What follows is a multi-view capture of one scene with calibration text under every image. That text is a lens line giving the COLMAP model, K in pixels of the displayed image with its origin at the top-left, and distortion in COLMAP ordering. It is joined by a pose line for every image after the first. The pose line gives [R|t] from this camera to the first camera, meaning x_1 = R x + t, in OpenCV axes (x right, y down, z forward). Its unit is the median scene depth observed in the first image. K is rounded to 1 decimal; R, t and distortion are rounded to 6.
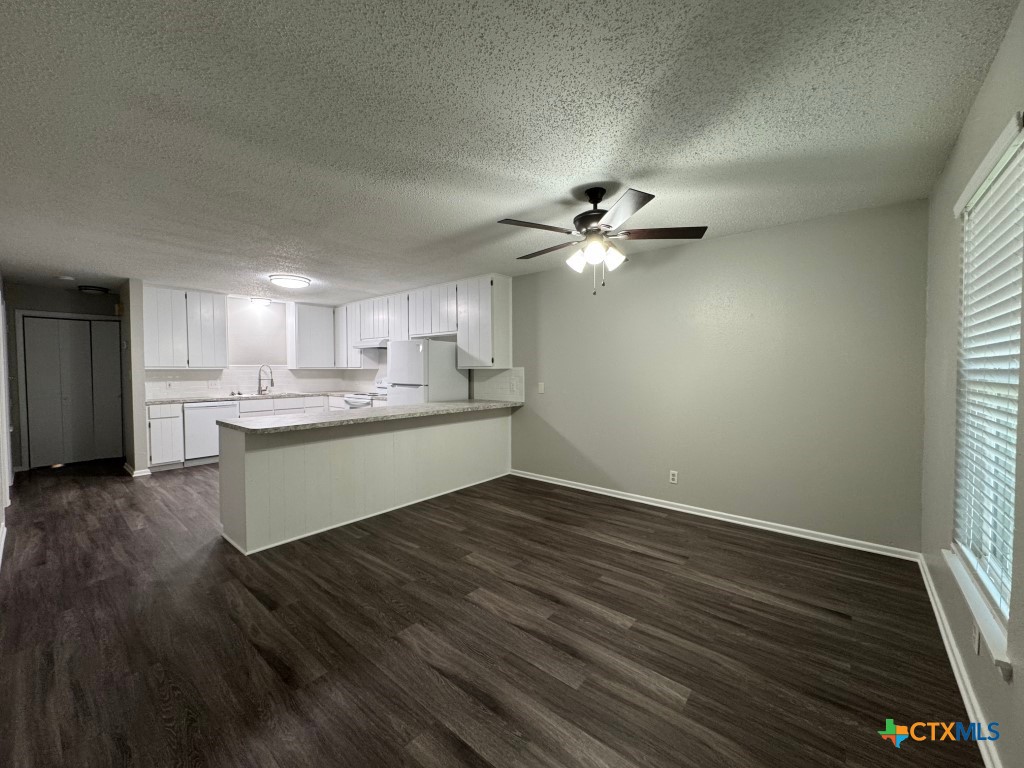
lens RADIAL K [[407.4, 0, 513.8], [0, 407.4, 385.0], [0, 0, 1]] dist [0.000908, 0.000117]
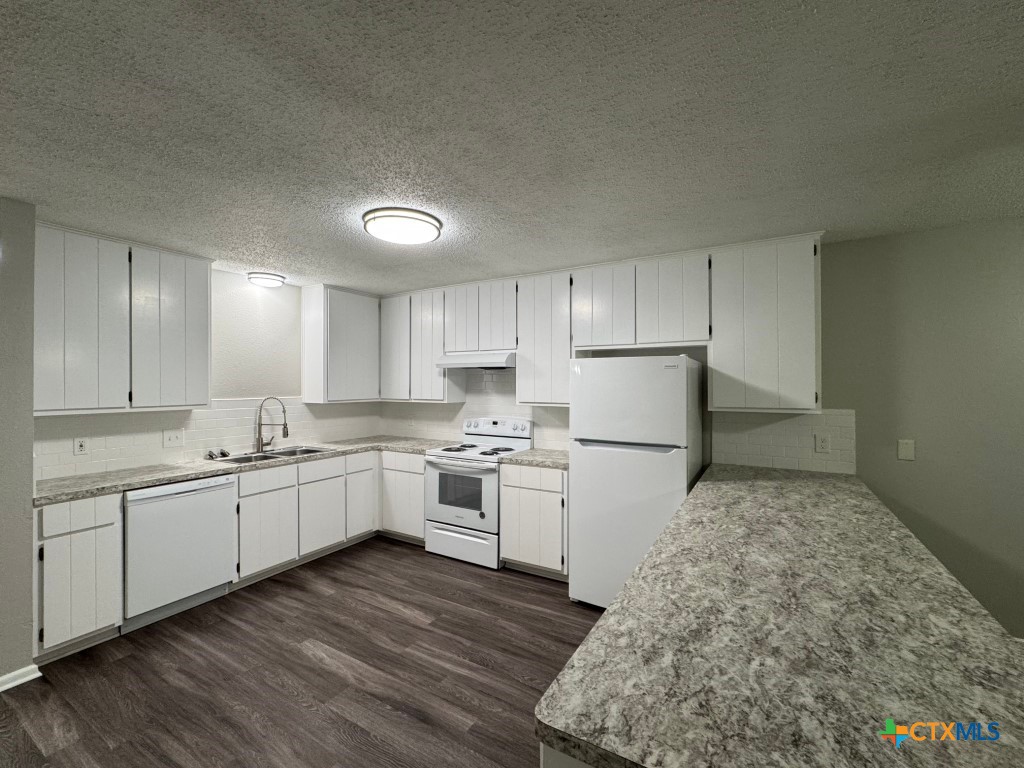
lens RADIAL K [[439.5, 0, 510.8], [0, 439.5, 384.0], [0, 0, 1]] dist [0.001492, -0.000317]
pose [[0.987403, 0.000774, 0.158223, -0.409456], [0.005480, 0.999221, -0.039085, -0.044893], [-0.158130, 0.039460, 0.986630, 0.395860]]
